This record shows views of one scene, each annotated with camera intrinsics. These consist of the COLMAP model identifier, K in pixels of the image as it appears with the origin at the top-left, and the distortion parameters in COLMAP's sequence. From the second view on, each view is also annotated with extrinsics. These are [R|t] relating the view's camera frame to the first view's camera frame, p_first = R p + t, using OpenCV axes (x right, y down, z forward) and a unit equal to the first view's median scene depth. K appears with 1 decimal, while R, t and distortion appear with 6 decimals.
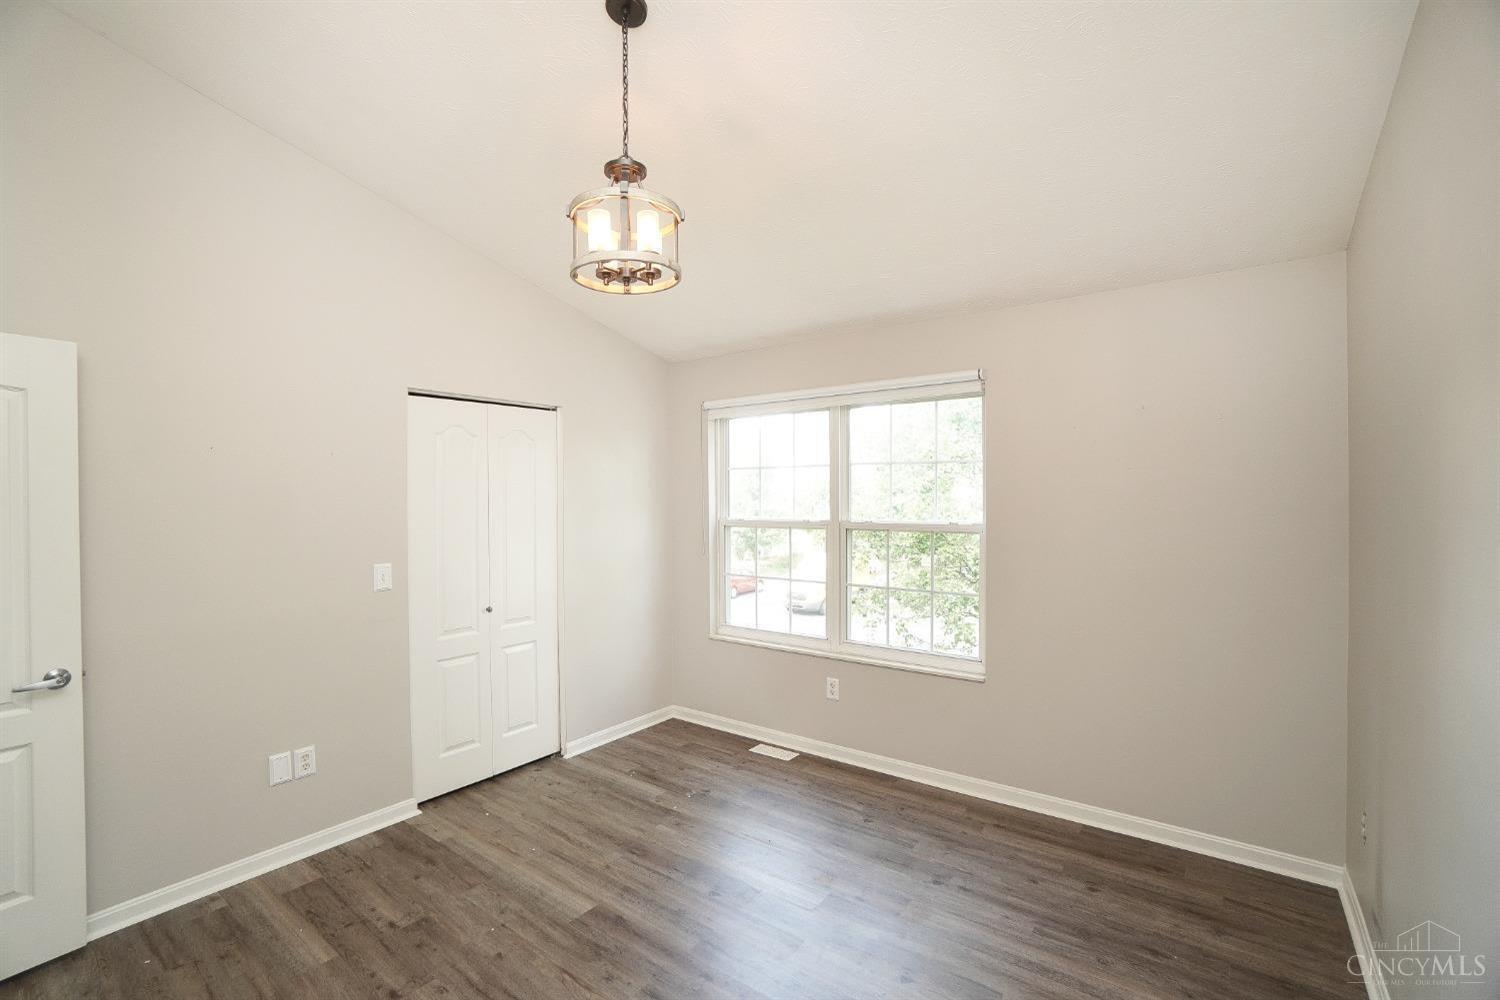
lens RADIAL K [[661.0, 0, 737.2], [0, 661.0, 503.4], [0, 0, 1]] dist [-0.068697, 0.024714]
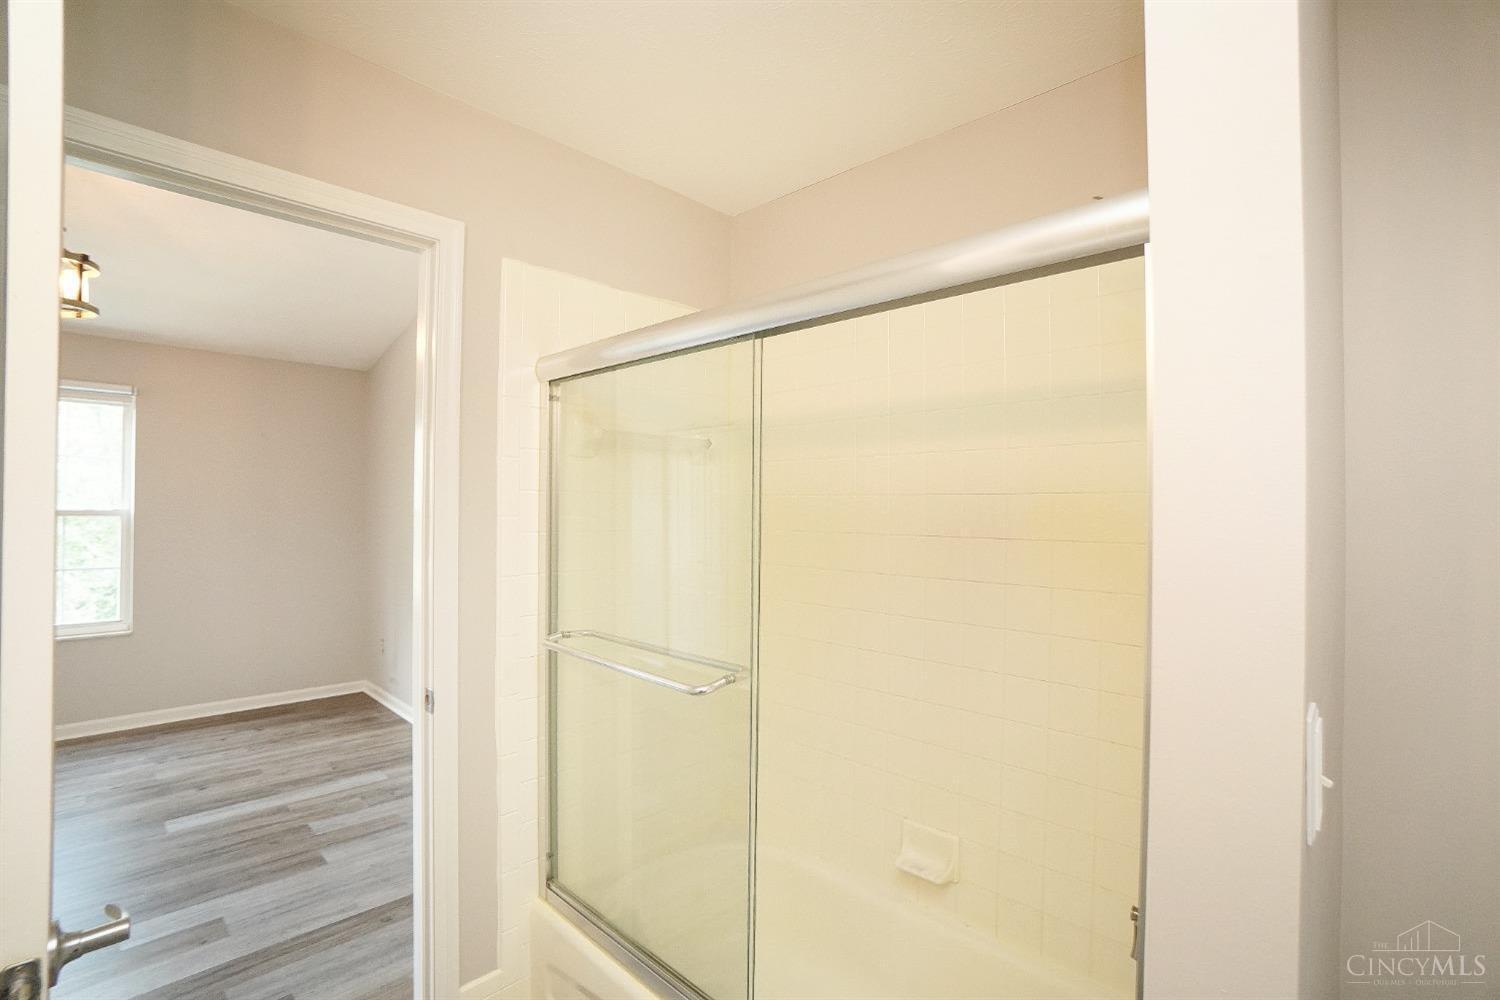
lens RADIAL K [[661.0, 0, 737.2], [0, 661.0, 503.4], [0, 0, 1]] dist [-0.068697, 0.024714]
pose [[0.114913, 0.009984, 0.993325, -0.888724], [-0.000885, 0.999950, -0.009949, 0.038143], [-0.993375, 0.000265, 0.114916, -0.385590]]
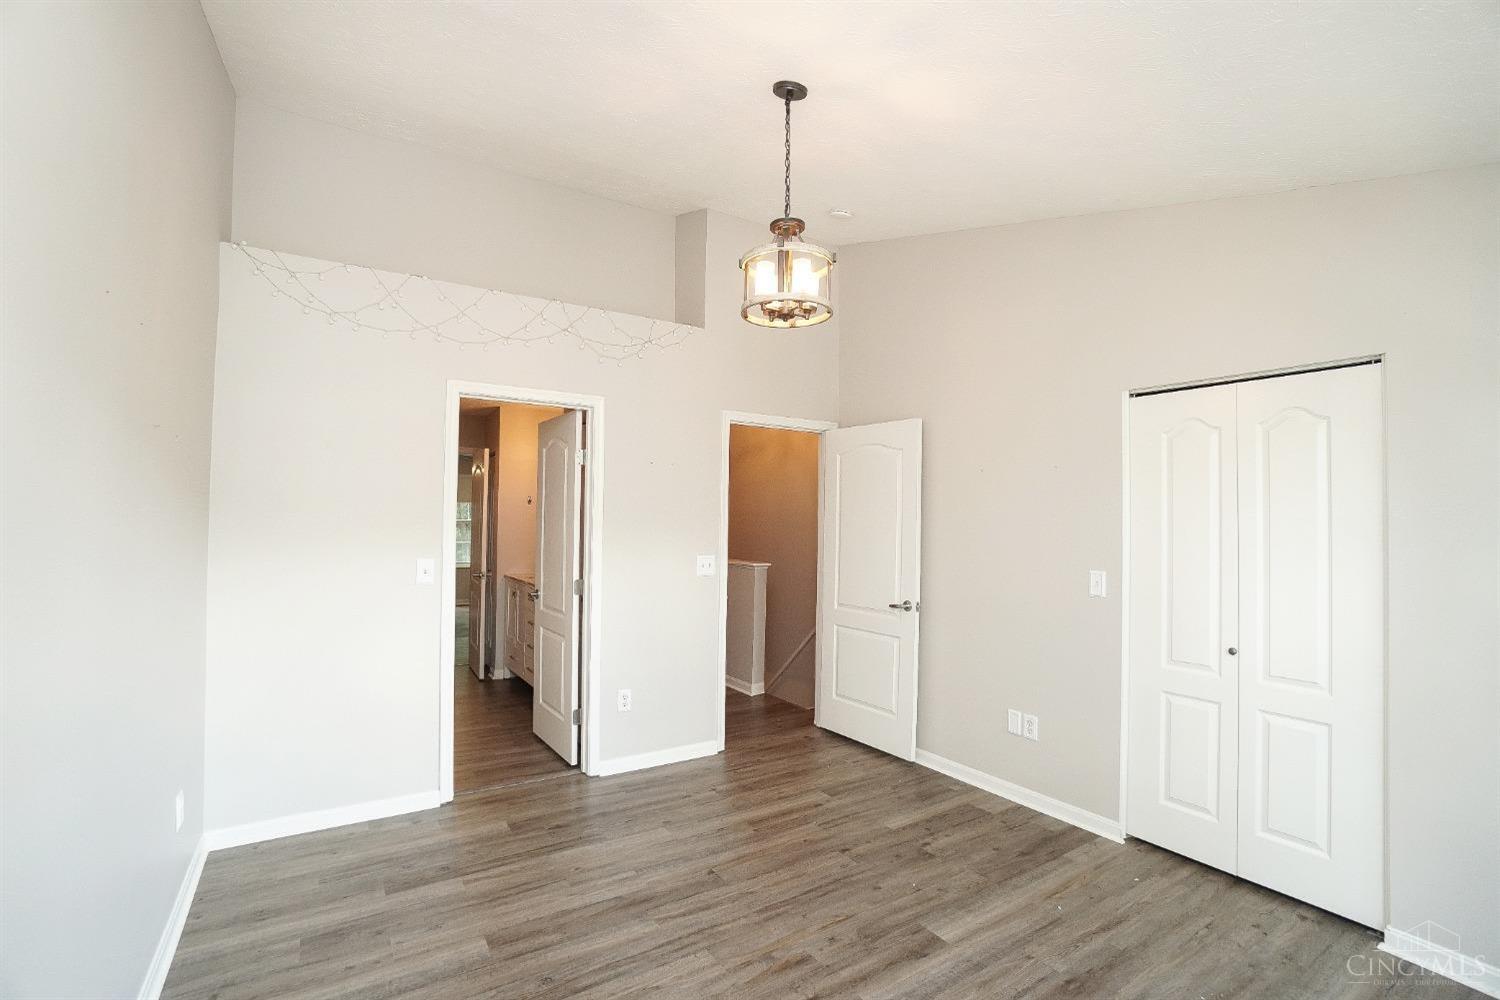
lens RADIAL K [[661.0, 0, 737.2], [0, 661.0, 503.4], [0, 0, 1]] dist [-0.068697, 0.024714]
pose [[-0.343824, -0.022702, -0.938760, 0.683379], [-0.020280, 0.999654, -0.016747, 0.018451], [0.938815, 0.013280, -0.344166, 0.929721]]
